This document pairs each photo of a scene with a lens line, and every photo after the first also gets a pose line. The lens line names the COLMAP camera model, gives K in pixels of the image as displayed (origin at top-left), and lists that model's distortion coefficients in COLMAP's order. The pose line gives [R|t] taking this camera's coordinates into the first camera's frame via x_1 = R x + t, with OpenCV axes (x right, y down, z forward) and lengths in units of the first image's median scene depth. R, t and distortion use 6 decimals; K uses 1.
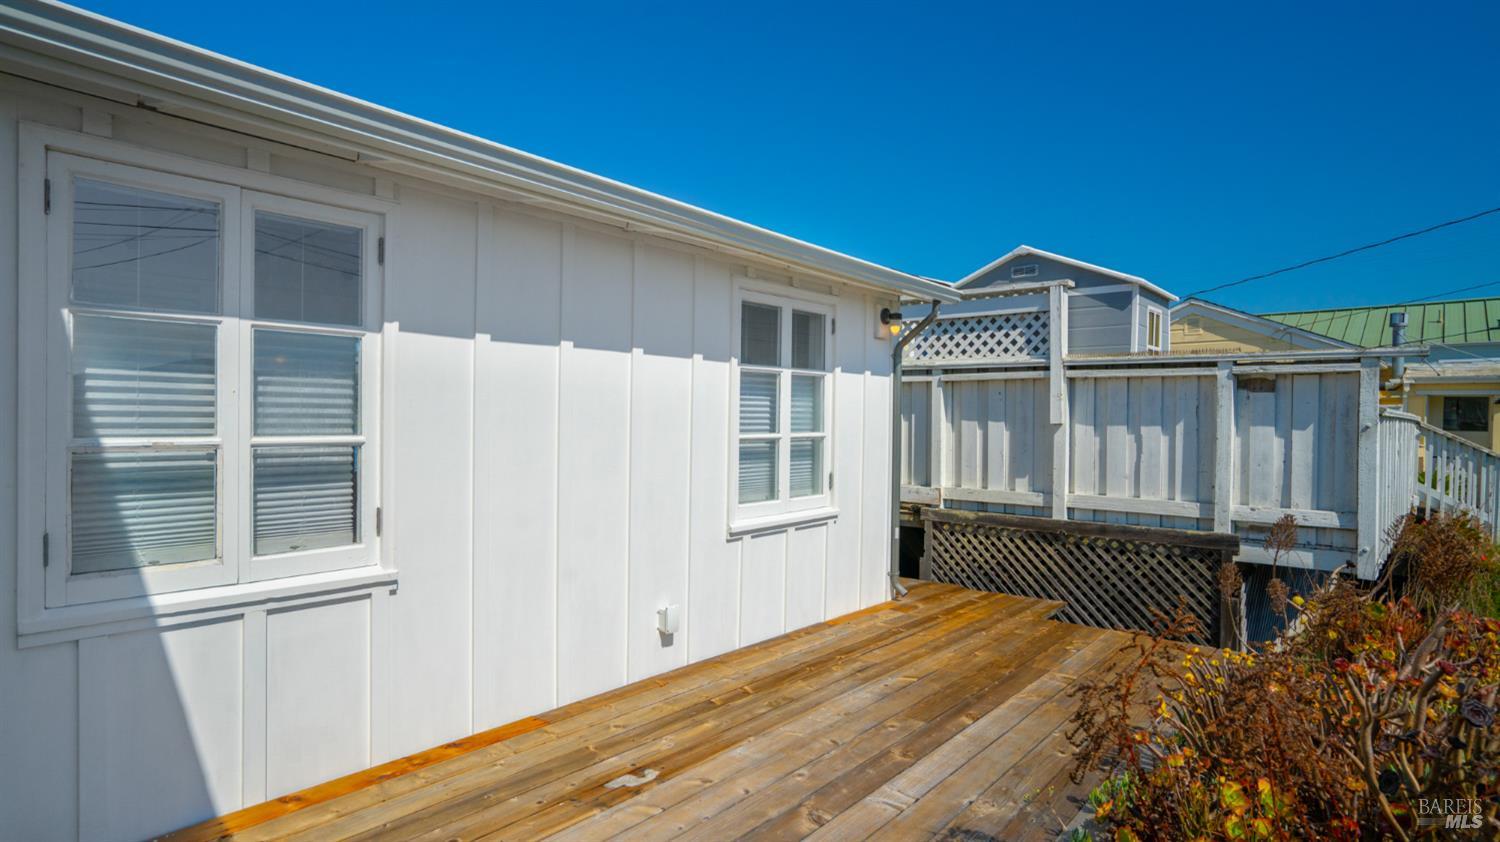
lens RADIAL K [[787.8, 0, 750.0], [0, 787.8, 421.0], [0, 0, 1]] dist [-0.000629, -0.000113]
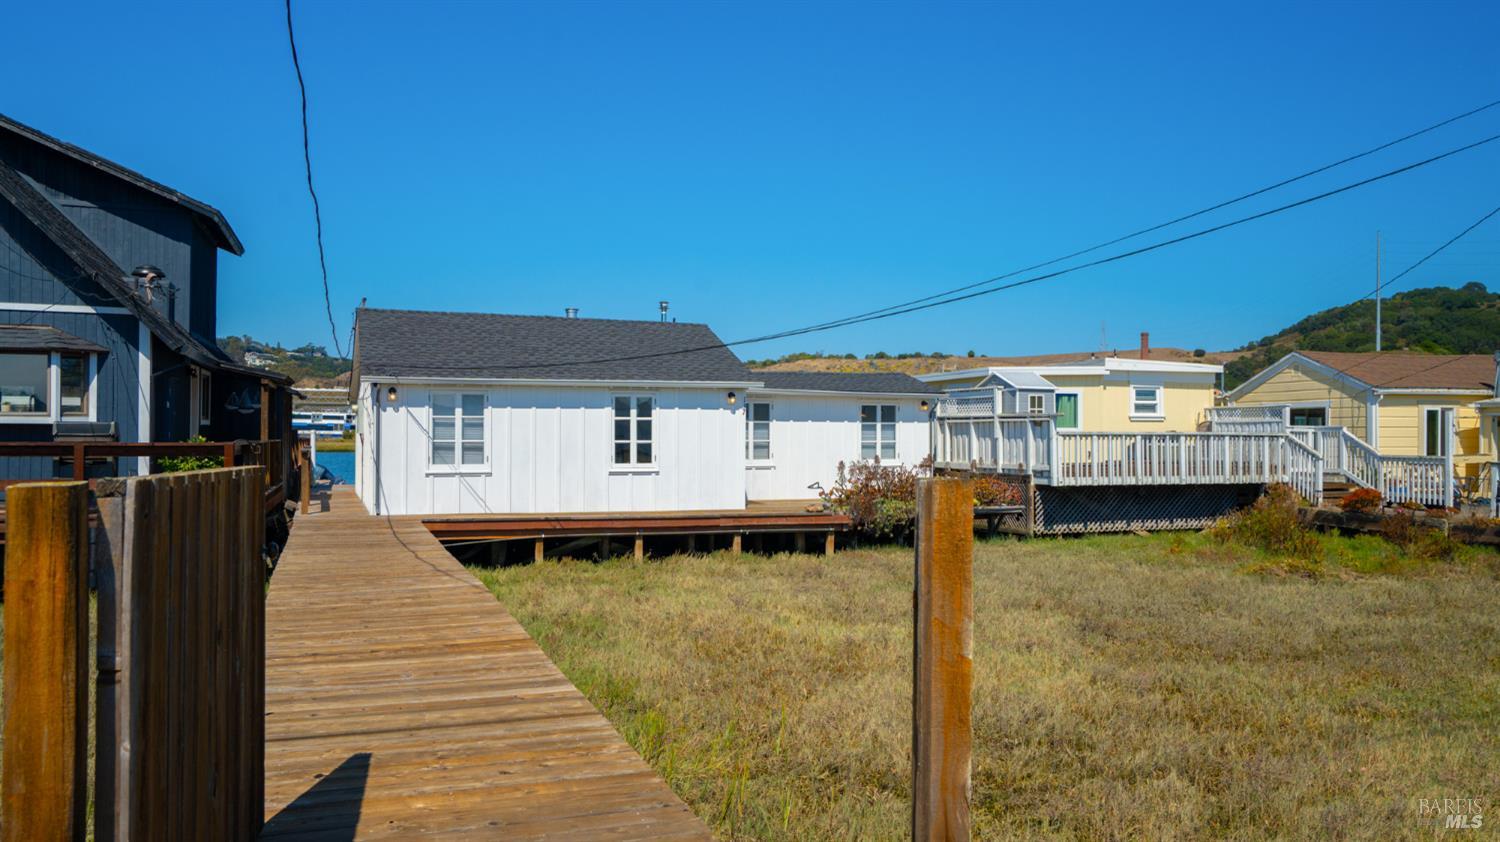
lens RADIAL K [[1104.1, 0, 739.3], [0, 1104.1, 424.4], [0, 0, 1]] dist [0.003391, 0.005345]
pose [[0.871159, -0.013642, -0.490812, 1.970850], [0.004601, 0.999797, -0.019621, 0.036502], [0.490980, 0.014835, 0.871045, -3.690116]]
